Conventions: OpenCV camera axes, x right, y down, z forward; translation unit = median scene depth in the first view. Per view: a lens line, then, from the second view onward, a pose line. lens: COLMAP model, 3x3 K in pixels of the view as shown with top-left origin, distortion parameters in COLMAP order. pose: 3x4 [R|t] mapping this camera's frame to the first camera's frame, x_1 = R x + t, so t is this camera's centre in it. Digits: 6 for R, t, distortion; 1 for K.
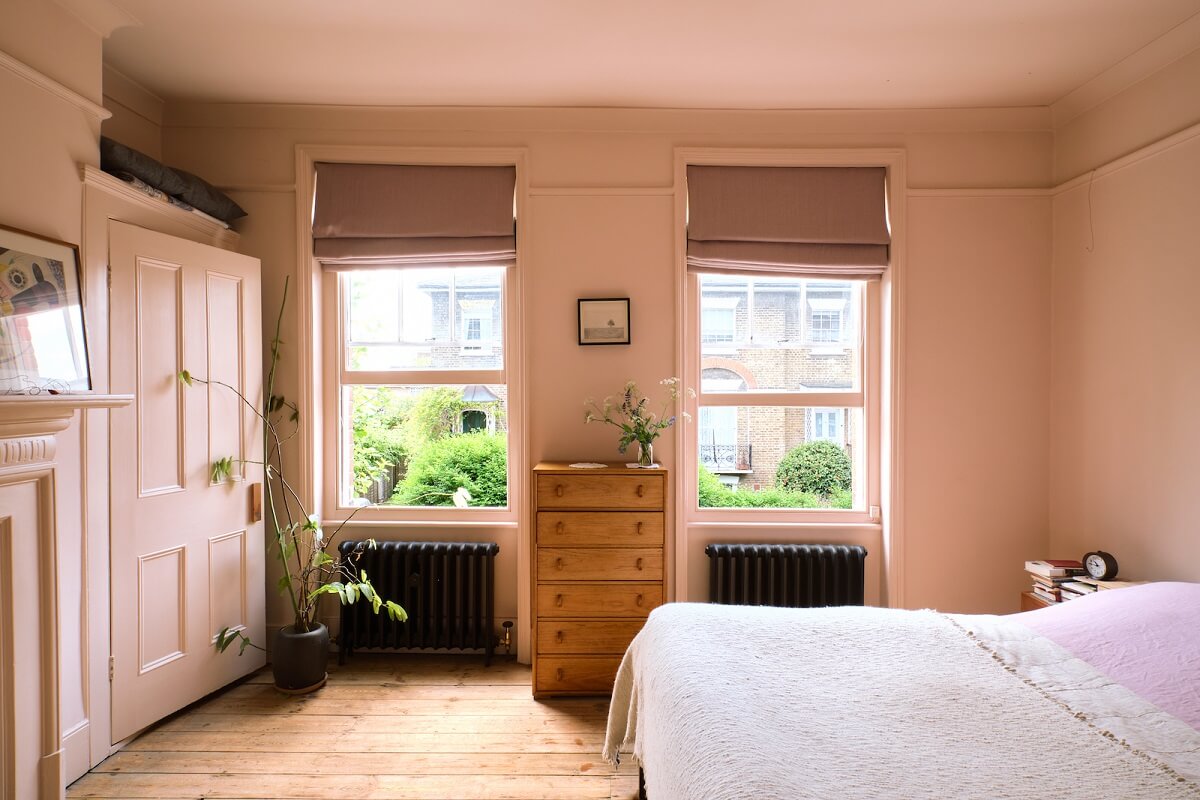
lens RADIAL K [[671.8, 0, 600.6], [0, 671.8, 395.0], [0, 0, 1]] dist [0.019012, 0.000427]
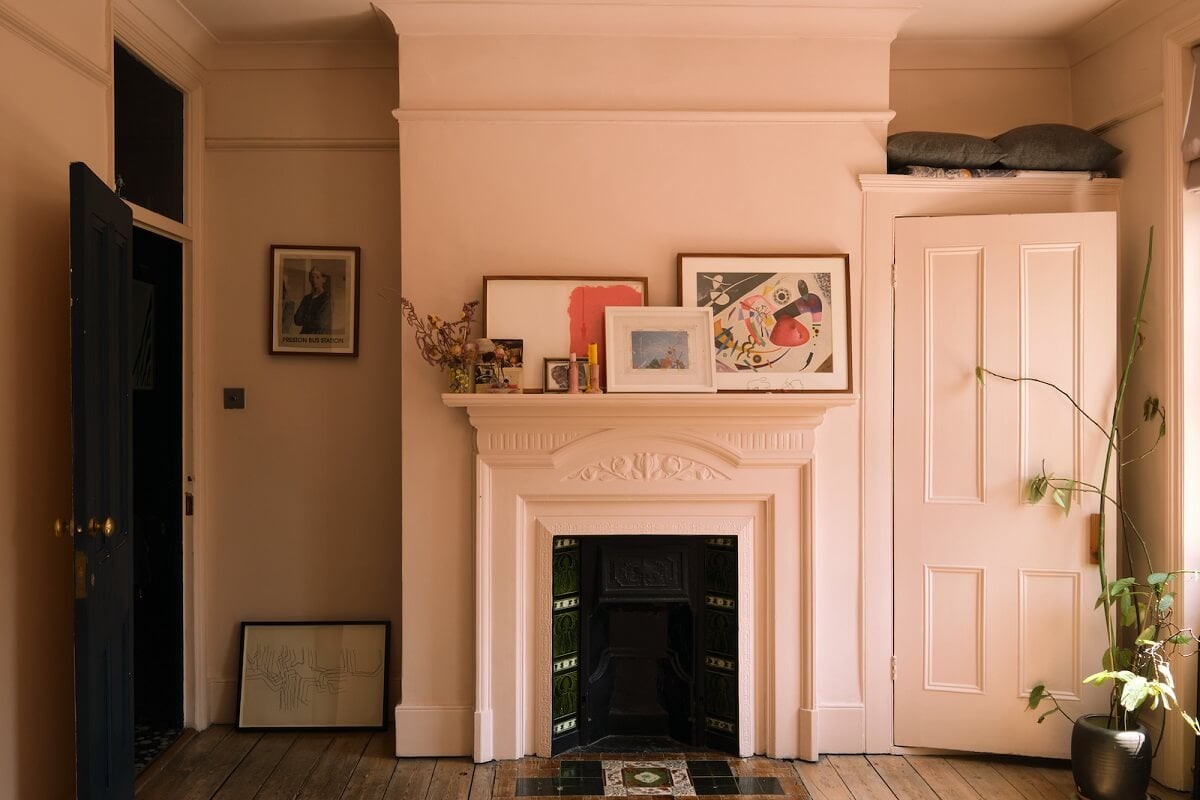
lens RADIAL K [[1122.0, 0, 599.9], [0, 1122.0, 399.8], [0, 0, 1]] dist [-0.015379, 0.000000]
pose [[0.008283, 0.003968, -0.999958, 0.846977], [-0.005919, 0.999975, 0.003919, 0.003750], [0.999948, 0.005886, 0.008306, 0.511026]]
